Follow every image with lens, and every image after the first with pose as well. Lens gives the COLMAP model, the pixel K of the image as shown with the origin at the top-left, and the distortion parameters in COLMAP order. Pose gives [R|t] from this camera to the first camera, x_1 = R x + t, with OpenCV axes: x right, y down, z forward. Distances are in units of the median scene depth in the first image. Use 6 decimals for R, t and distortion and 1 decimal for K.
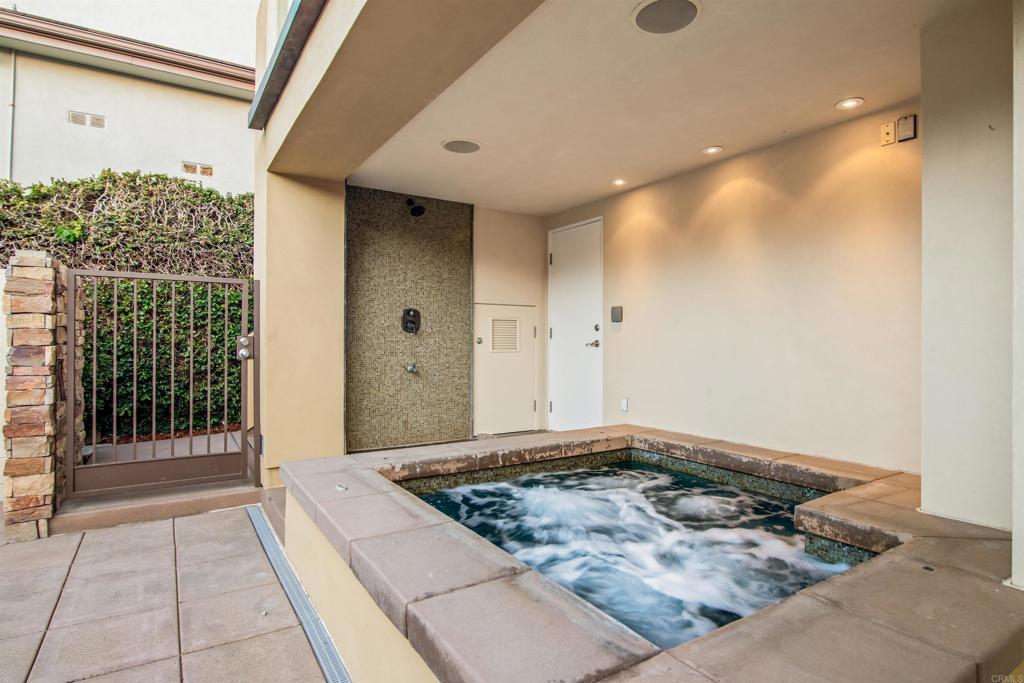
lens RADIAL K [[551.5, 0, 514.1], [0, 551.5, 337.4], [0, 0, 1]] dist [-0.002268, 0.000030]
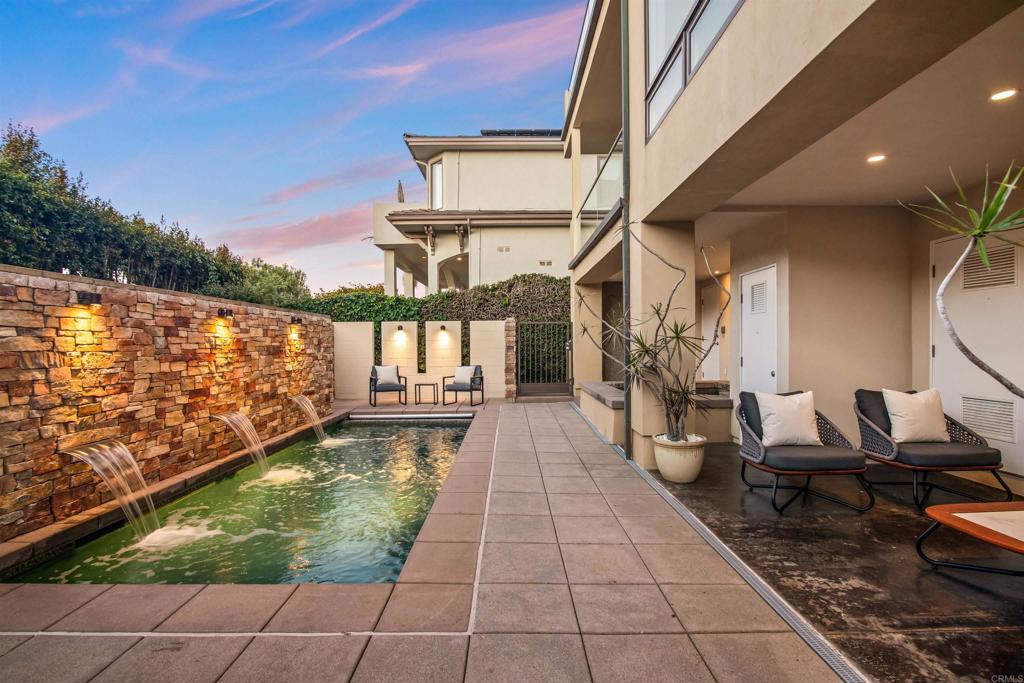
lens RADIAL K [[481.3, 0, 512.7], [0, 481.3, 343.3], [0, 0, 1]] dist [-0.023851, 0.000752]
pose [[0.845658, -0.012626, -0.533576, 0.403300], [0.016265, 0.999865, 0.002119, -0.004030], [0.533477, -0.010470, 0.845749, -0.849141]]
